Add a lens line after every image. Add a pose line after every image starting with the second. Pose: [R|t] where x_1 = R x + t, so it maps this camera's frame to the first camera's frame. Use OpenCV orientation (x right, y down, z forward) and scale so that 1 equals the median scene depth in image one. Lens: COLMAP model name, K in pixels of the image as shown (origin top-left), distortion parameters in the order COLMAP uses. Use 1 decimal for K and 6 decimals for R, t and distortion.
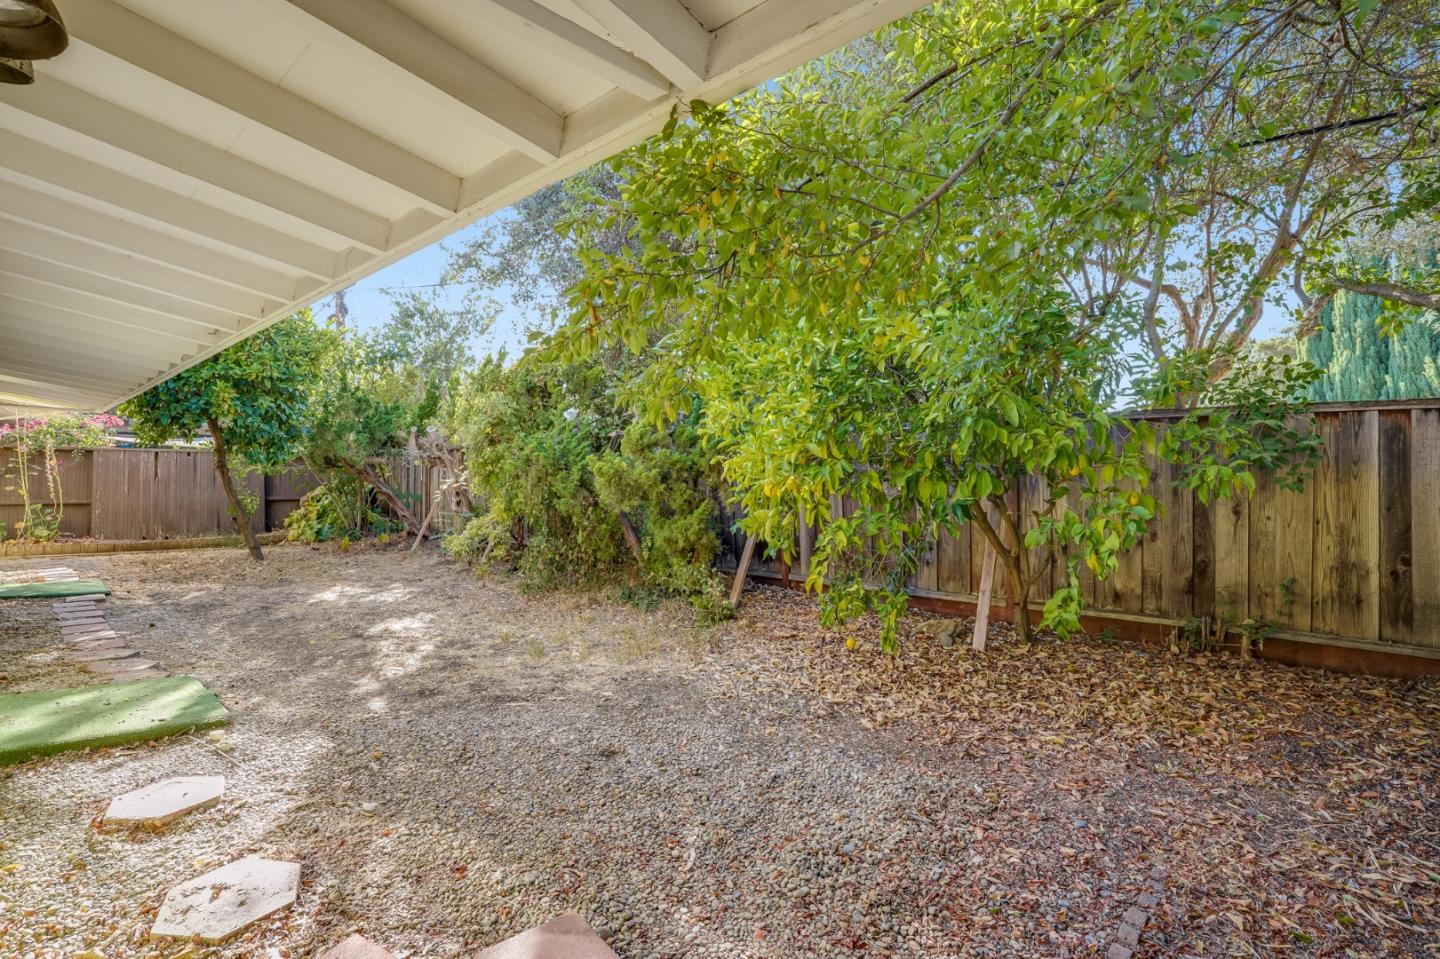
lens RADIAL K [[677.8, 0, 707.7], [0, 677.8, 464.9], [0, 0, 1]] dist [-0.041918, 0.023237]
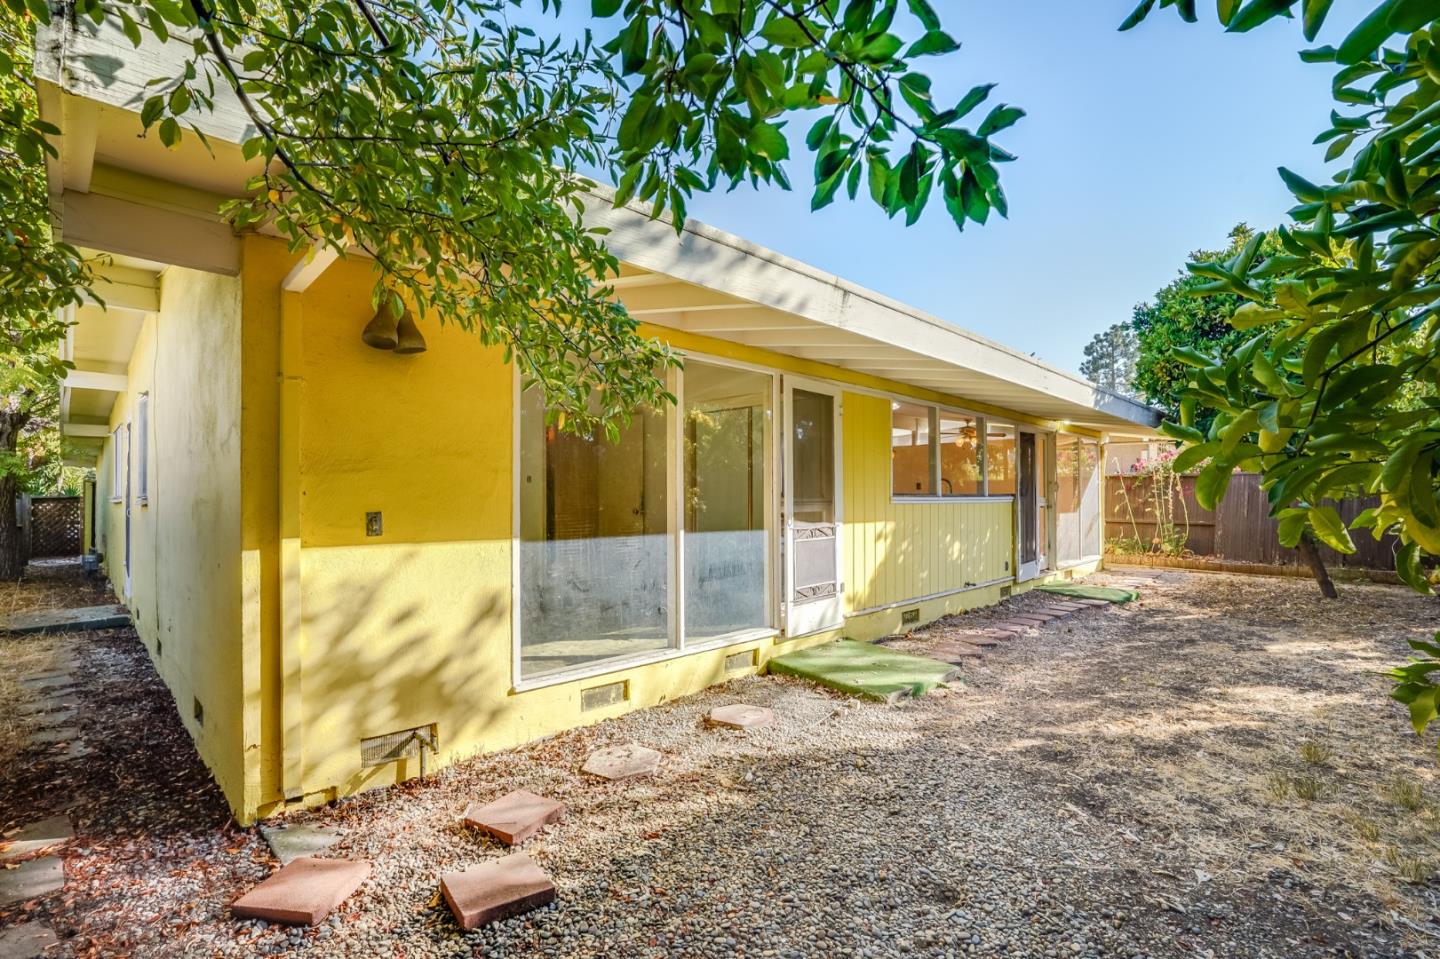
lens RADIAL K [[667.0, 0, 720.0], [0, 667.0, 479.5], [0, 0, 1]] dist [-0.049052, 0.021474]
pose [[-0.034749, -0.037768, -0.998682, 0.427132], [0.022789, 0.998996, -0.038573, 0.020300], [0.999136, -0.024099, -0.033853, 0.632235]]
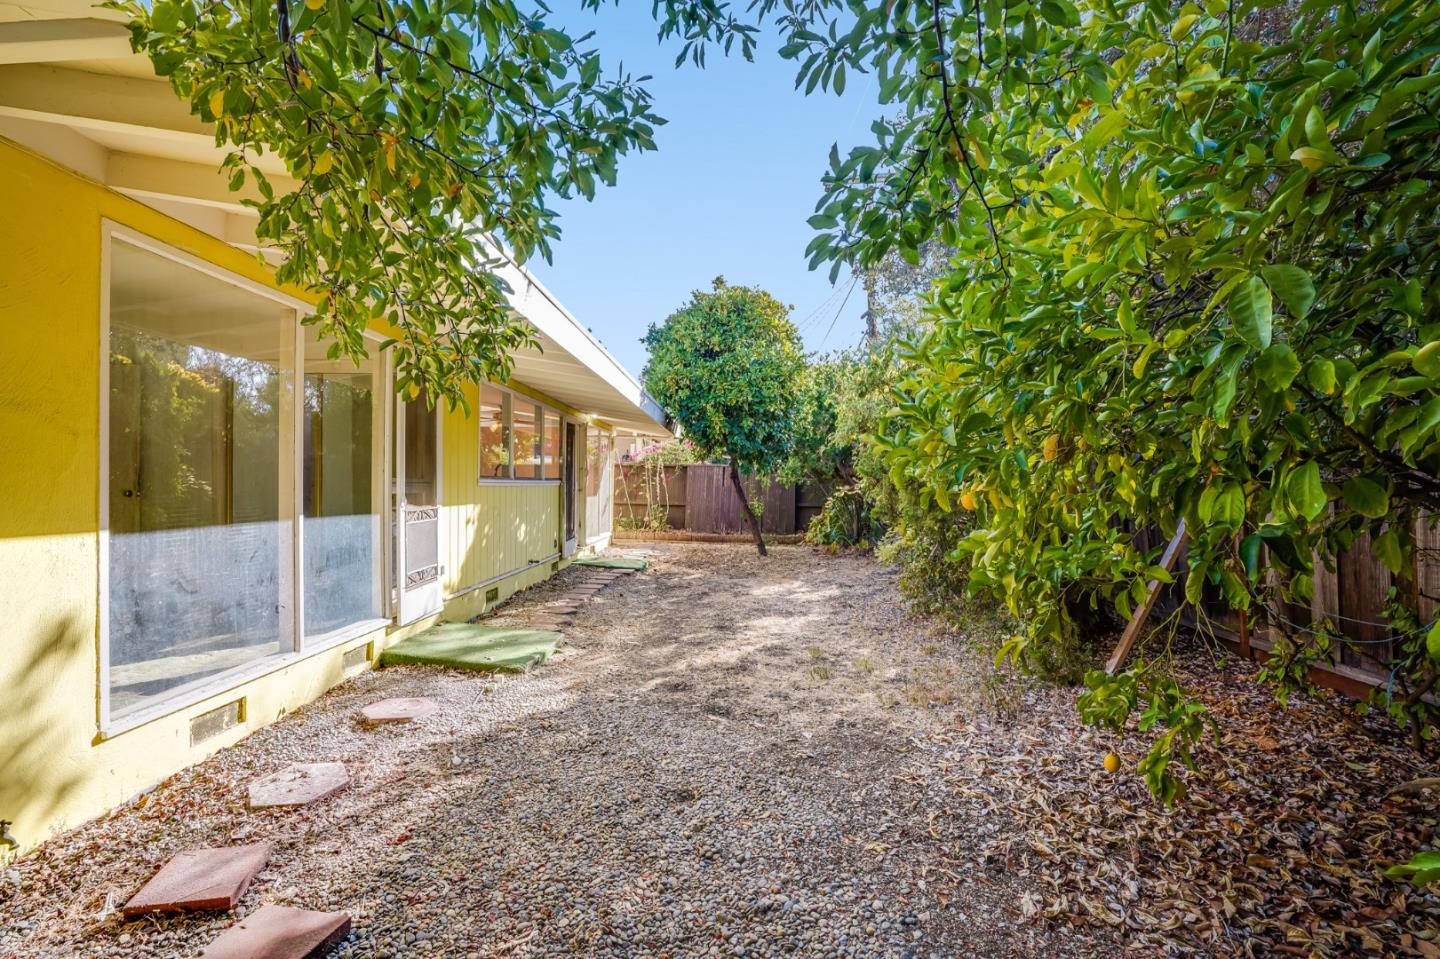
lens RADIAL K [[667.0, 0, 720.0], [0, 667.0, 479.5], [0, 0, 1]] dist [-0.049052, 0.021474]
pose [[0.661031, -0.005530, -0.750338, 0.412641], [0.007222, 0.999973, -0.001007, 0.017658], [0.750324, -0.004754, 0.661053, 0.372628]]
